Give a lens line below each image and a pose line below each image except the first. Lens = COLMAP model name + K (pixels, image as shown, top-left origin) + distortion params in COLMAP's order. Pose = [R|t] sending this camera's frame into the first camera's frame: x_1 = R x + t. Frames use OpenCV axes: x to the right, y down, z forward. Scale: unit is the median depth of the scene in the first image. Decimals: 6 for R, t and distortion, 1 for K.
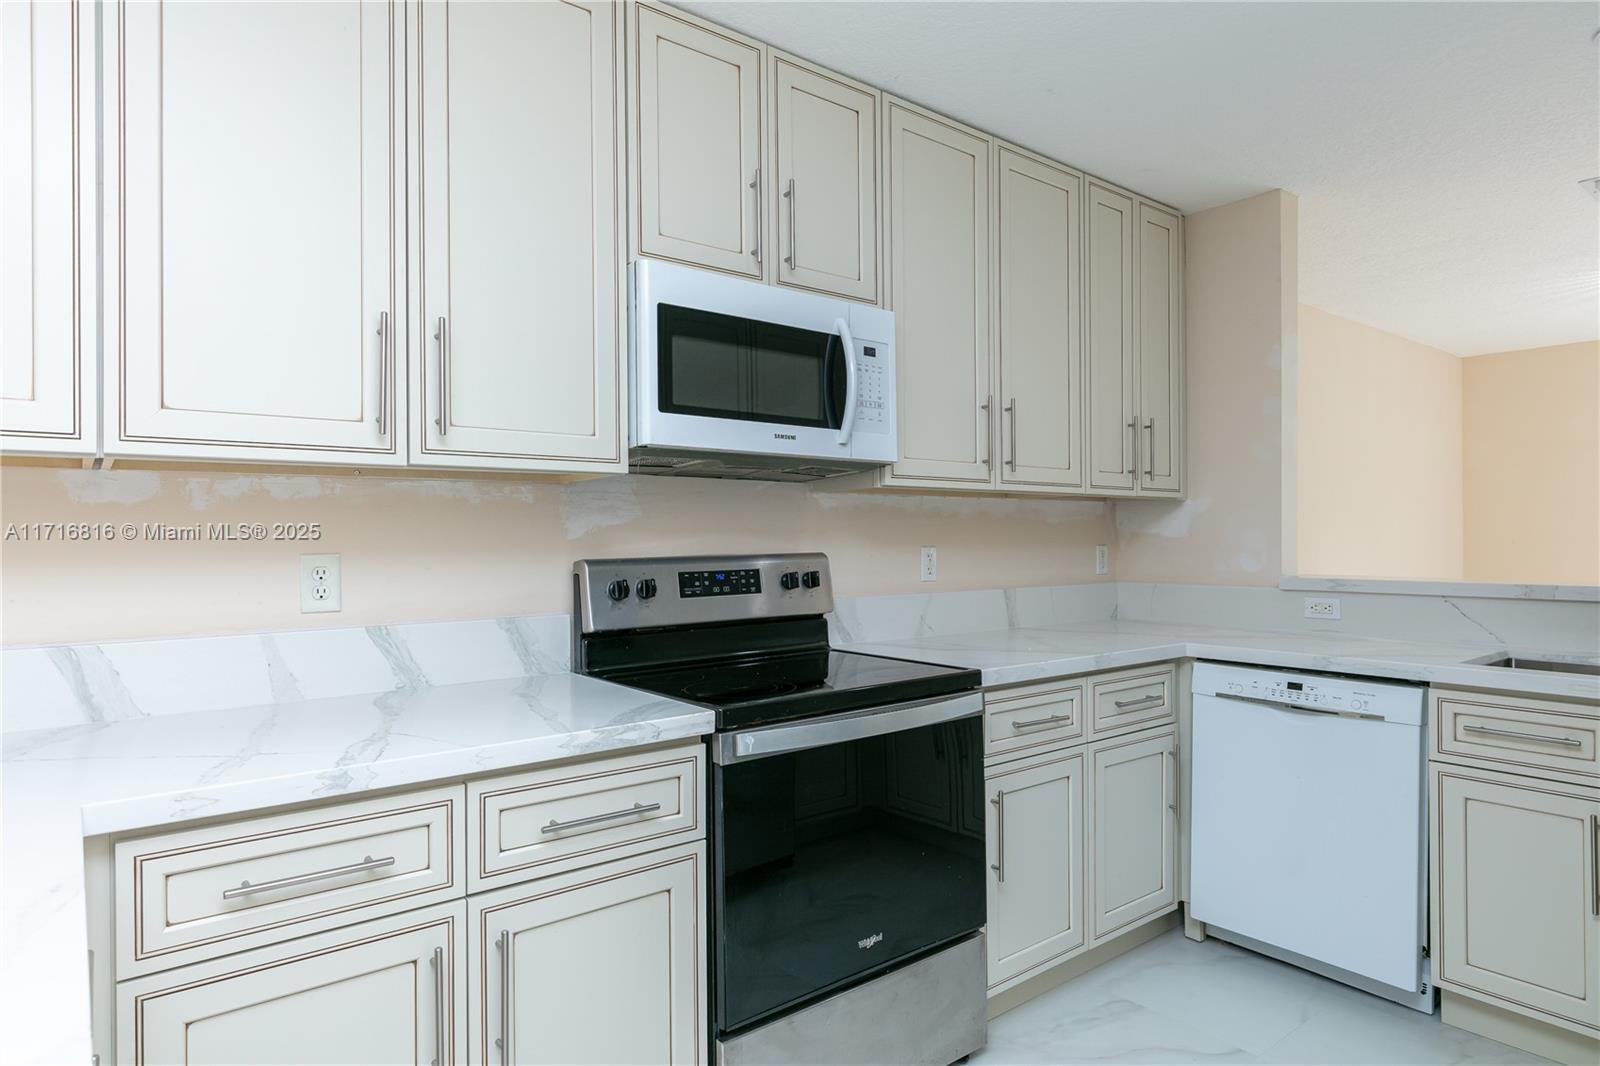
lens RADIAL K [[925.9, 0, 787.4], [0, 925.9, 533.7], [0, 0, 1]] dist [0.002888, -0.000170]
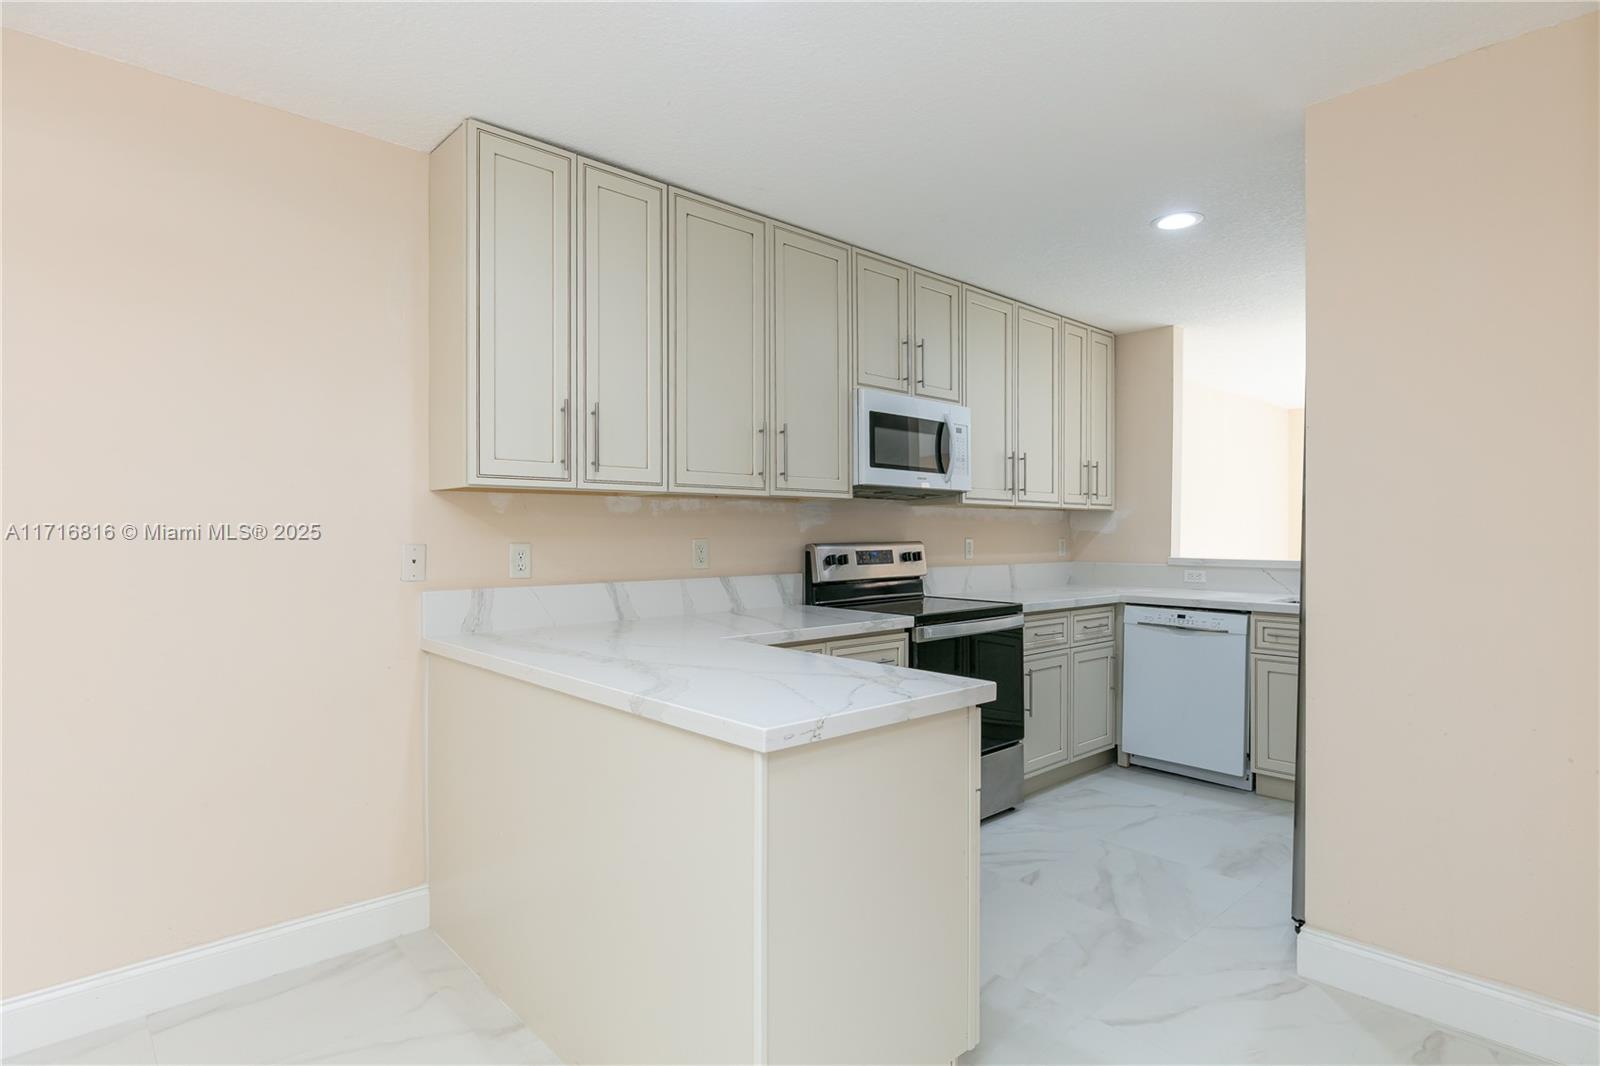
lens RADIAL K [[842.4, 0, 782.3], [0, 842.4, 530.0], [0, 0, 1]] dist [-0.002135, -0.000180]
pose [[0.997393, 0.006988, 0.071821, -0.365403], [-0.007041, 0.999975, 0.000480, 0.000673], [-0.071816, -0.000984, 0.997417, -0.610586]]
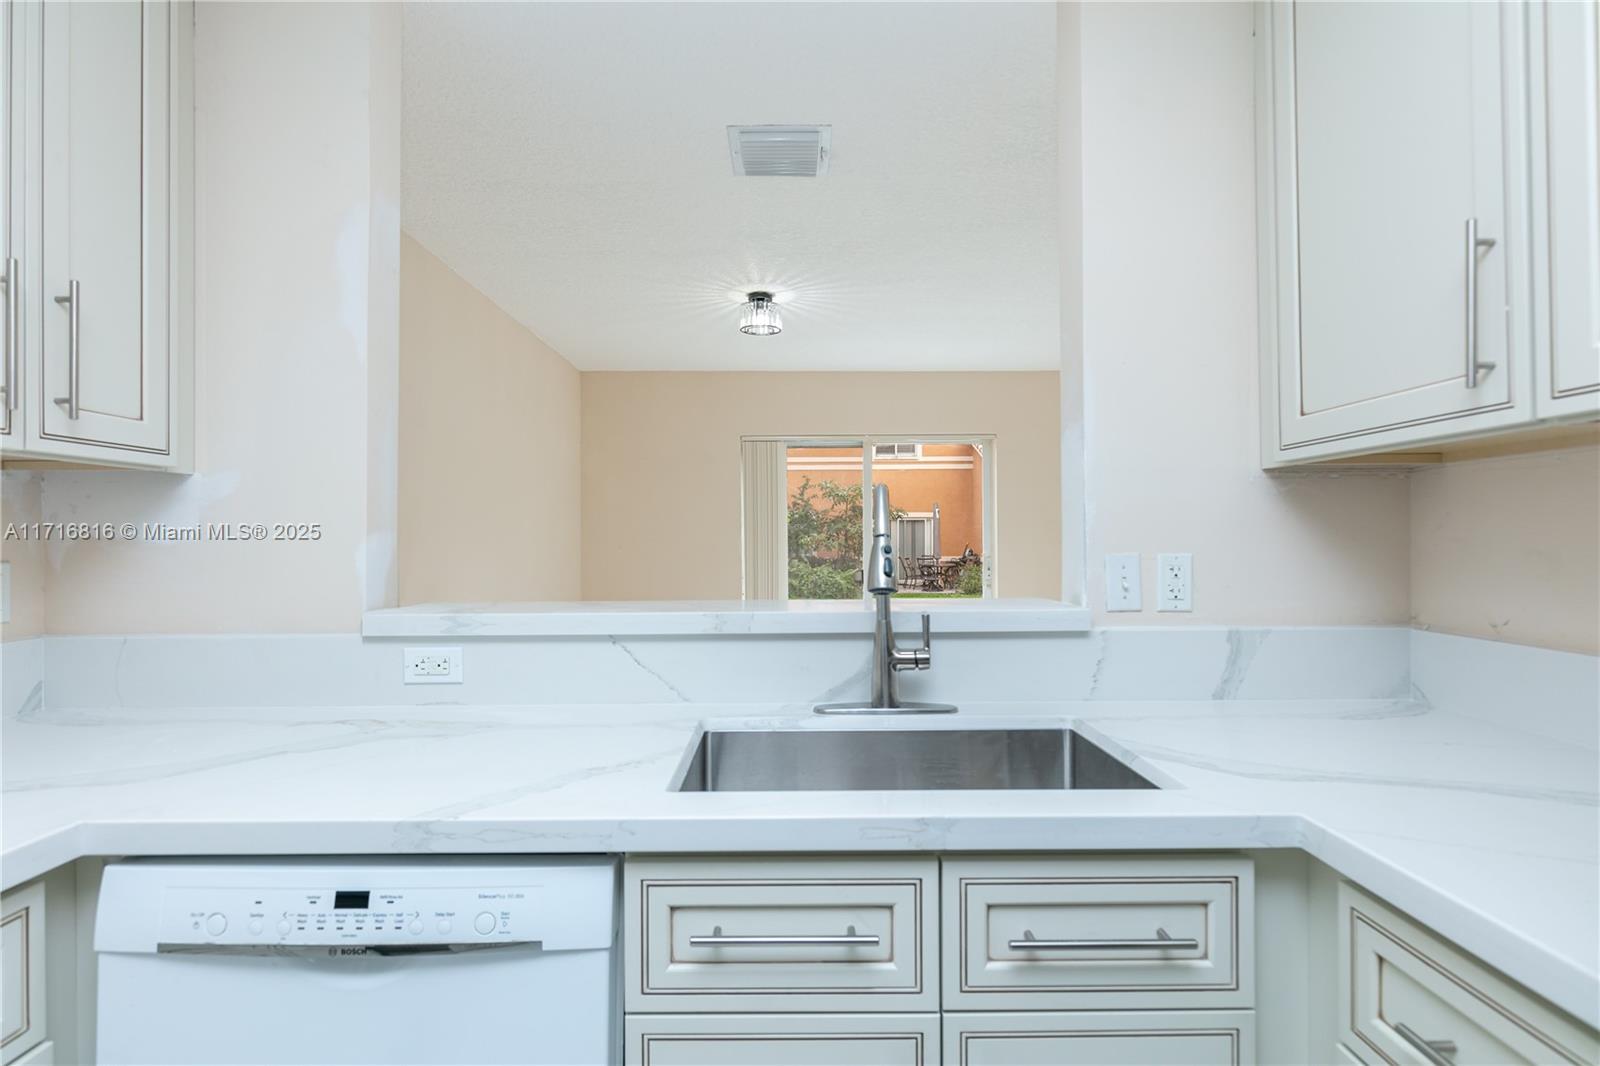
lens RADIAL K [[813.1, 0, 800.0], [0, 813.1, 533.0], [0, 0, 1]] dist [-0.001349, -0.000213]
pose [[0.608868, 0.006478, 0.793245, 0.399779], [0.001230, 0.999958, -0.009110, 0.002653], [-0.793271, 0.006523, 0.608834, 0.649362]]
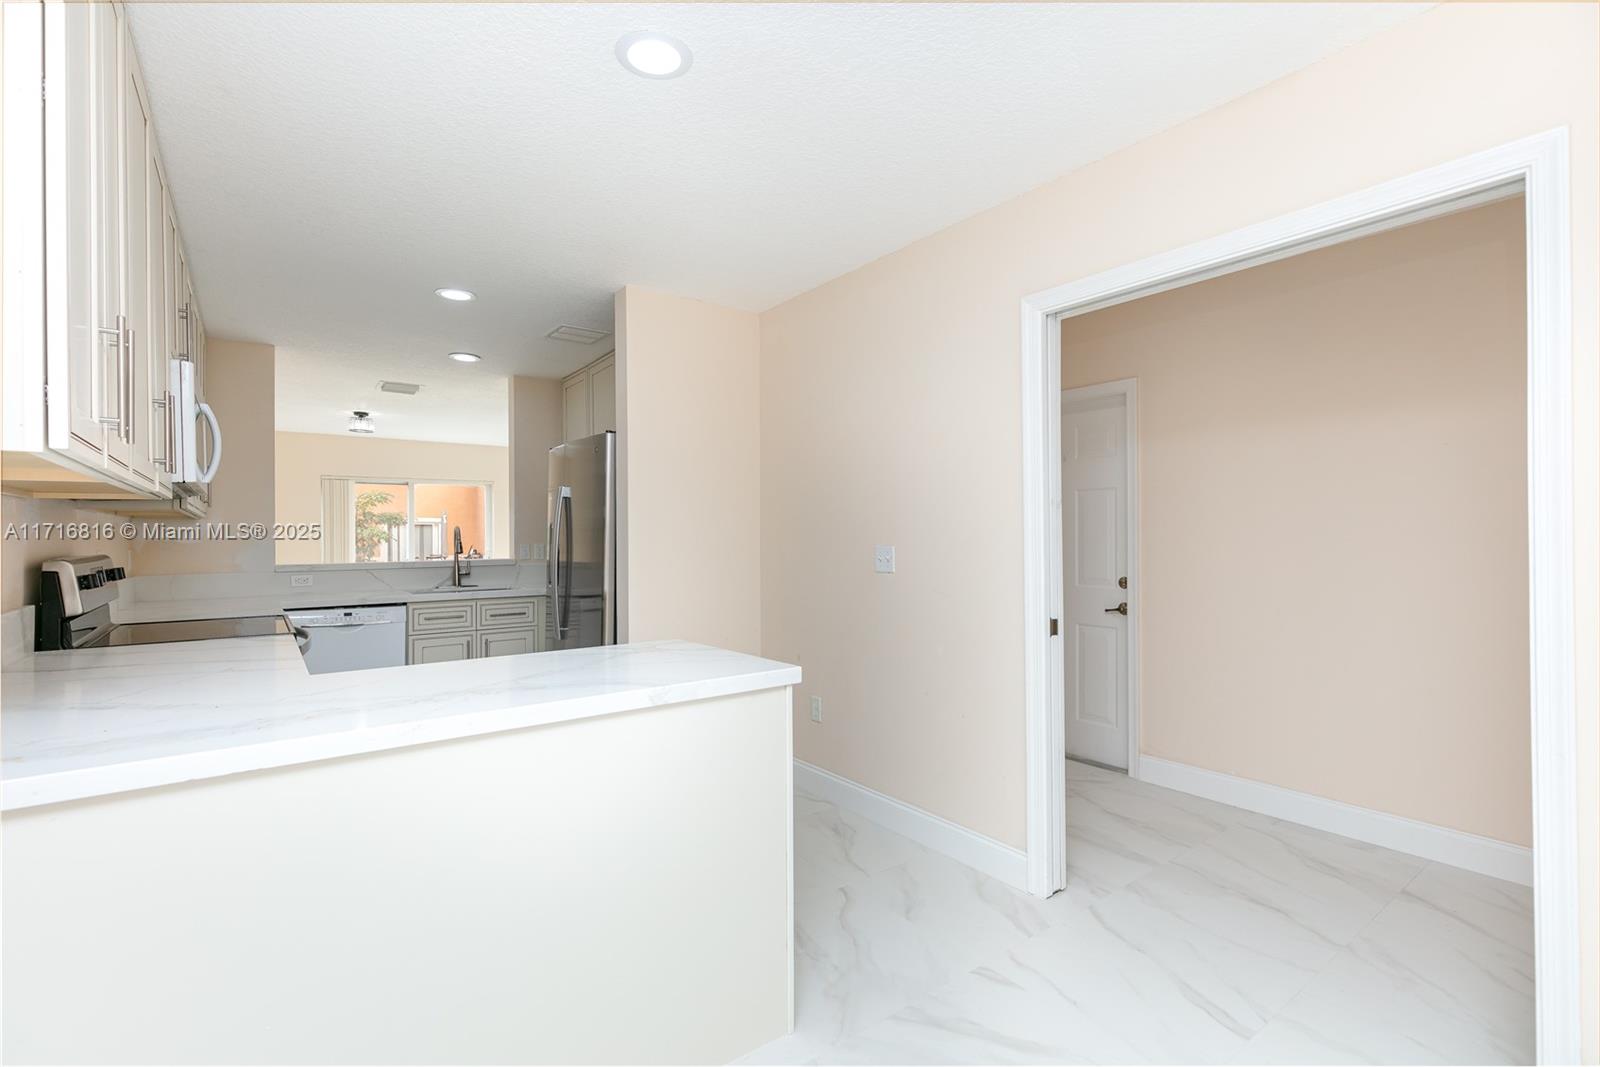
lens RADIAL K [[716.1, 0, 800.1], [0, 716.1, 538.1], [0, 0, 1]] dist [-0.002289, -0.000952]
pose [[0.021407, 0.003375, 0.999765, -1.074371], [0.005468, 0.999979, -0.003493, 0.006220], [-0.999756, 0.005542, 0.021388, -0.039615]]
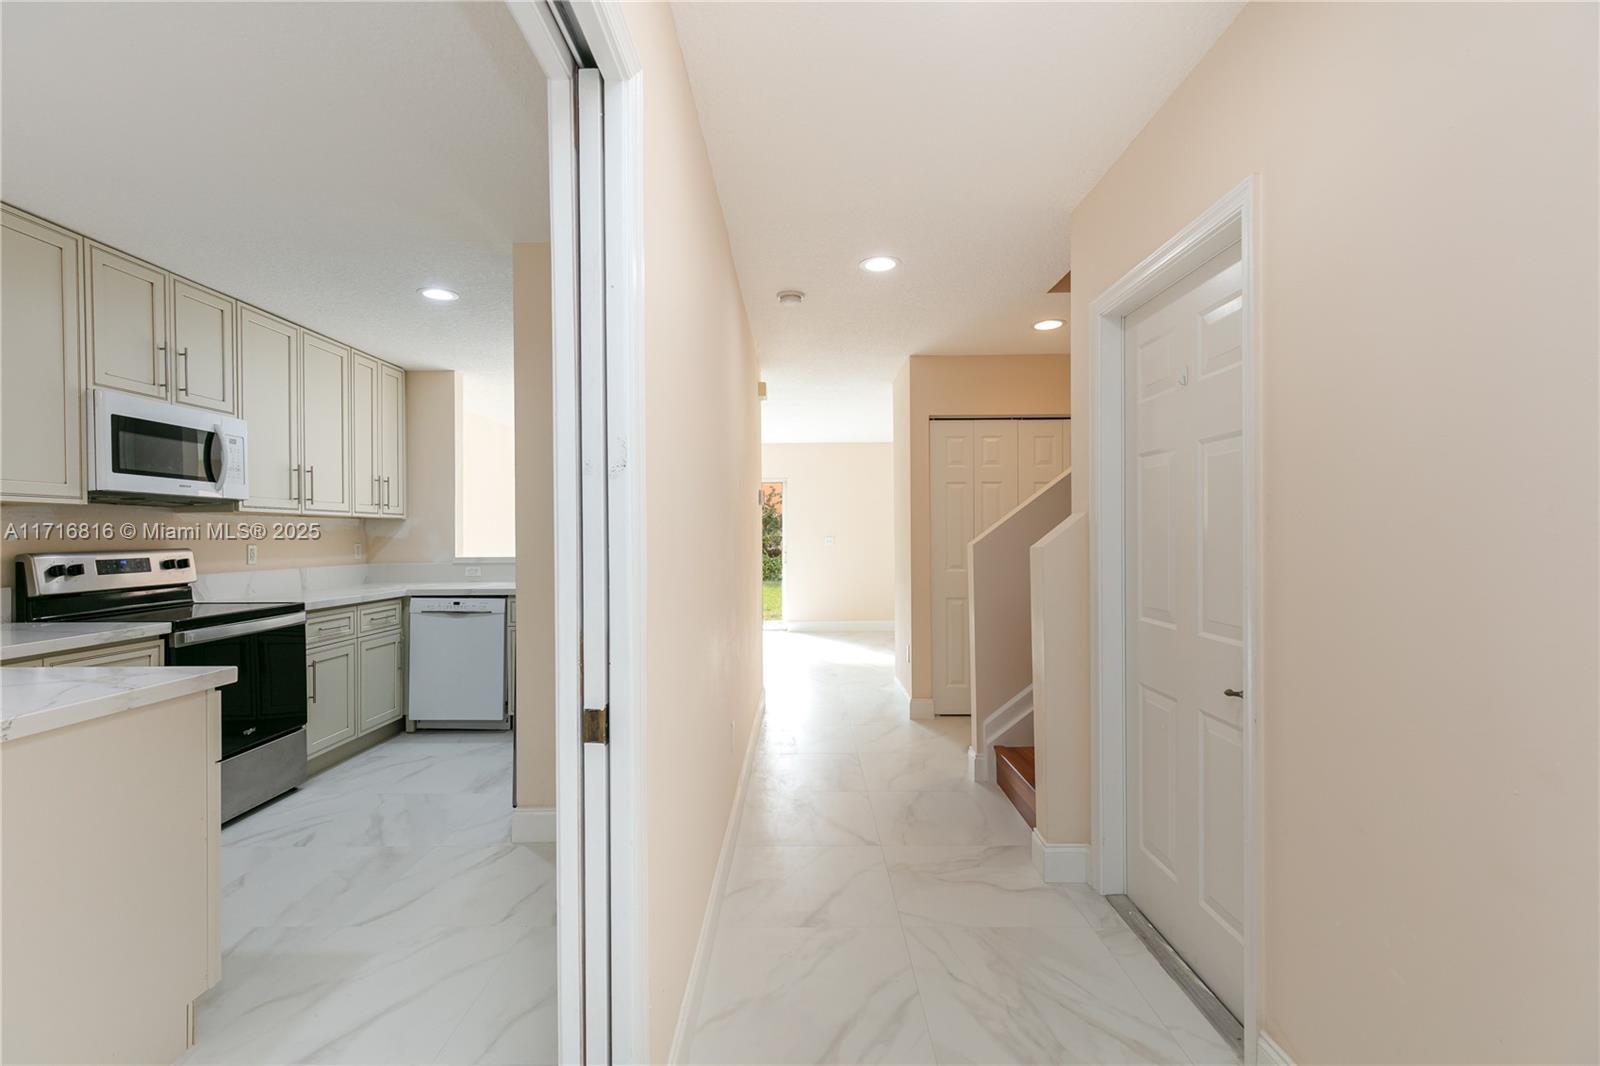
lens RADIAL K [[728.1, 0, 800.0], [0, 728.1, 533.0], [0, 0, 1]] dist [0.003848, -0.000004]
pose [[0.620223, 0.001672, 0.784424, -0.354708], [0.002473, 0.999989, -0.004087, 0.000406], [-0.784422, 0.004475, 0.620212, -0.819398]]
